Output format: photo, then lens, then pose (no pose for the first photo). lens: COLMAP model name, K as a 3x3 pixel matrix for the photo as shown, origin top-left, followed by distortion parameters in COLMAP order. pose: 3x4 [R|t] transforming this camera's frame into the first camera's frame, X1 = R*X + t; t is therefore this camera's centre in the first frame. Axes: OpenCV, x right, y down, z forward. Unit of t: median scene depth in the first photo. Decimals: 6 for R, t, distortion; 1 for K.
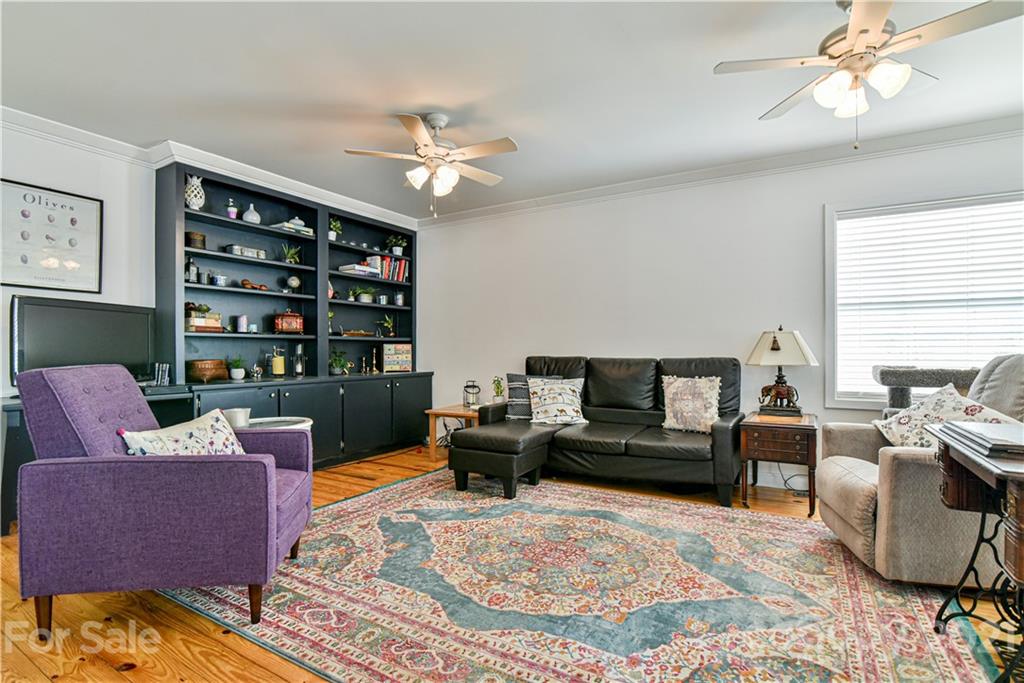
lens RADIAL K [[494.4, 0, 494.5], [0, 494.4, 351.8], [0, 0, 1]] dist [-0.017425, 0.000464]
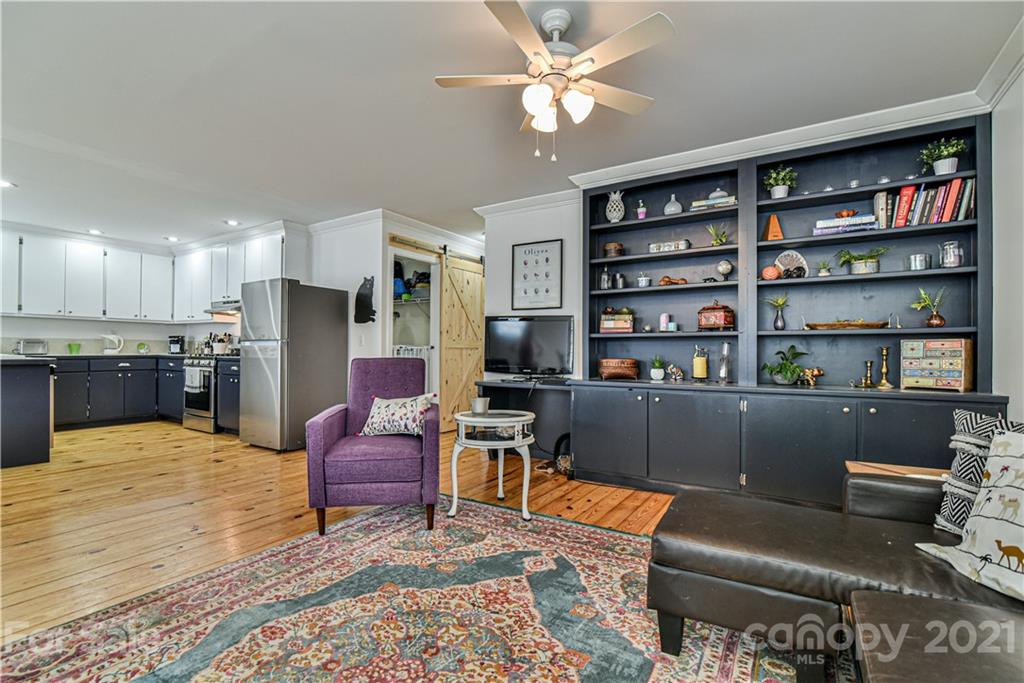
lens RADIAL K [[476.9, 0, 515.1], [0, 476.9, 350.9], [0, 0, 1]] dist [-0.019461, 0.000718]
pose [[0.003576, 0.000506, -0.999993, 0.477318], [-0.006359, 0.999980, 0.000483, 0.000013], [0.999973, 0.006357, 0.003580, 0.805285]]
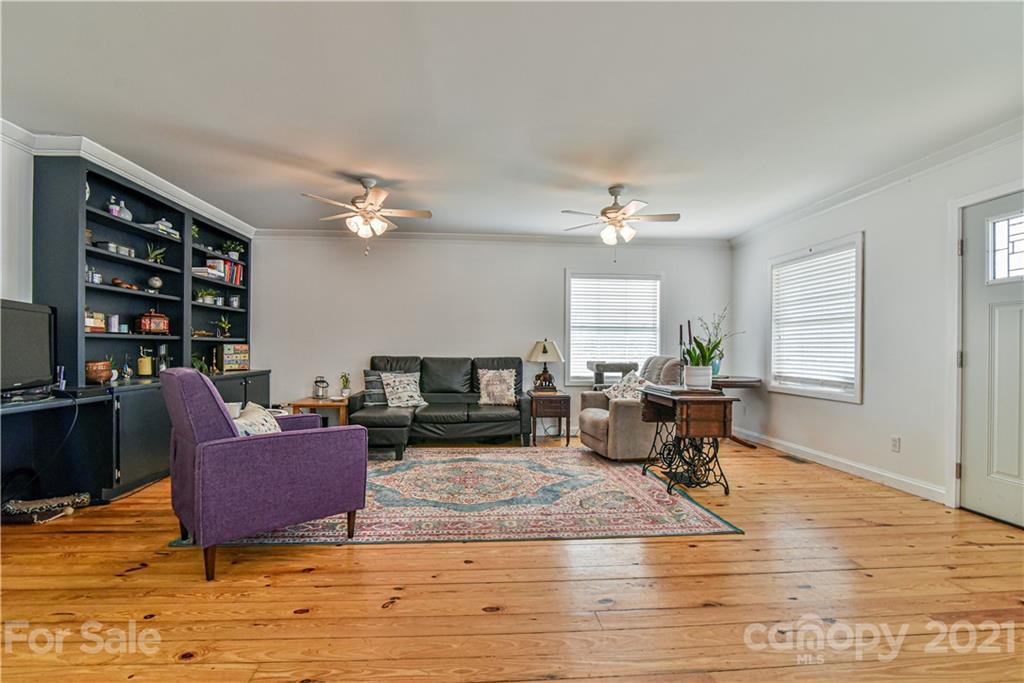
lens RADIAL K [[476.9, 0, 497.5], [0, 476.9, 349.2], [0, 0, 1]] dist [-0.019461, 0.000718]
pose [[0.811495, 0.005510, 0.584333, -0.500786], [-0.007437, 0.999972, 0.000900, -0.014775], [-0.584312, -0.005076, 0.811514, -0.225536]]
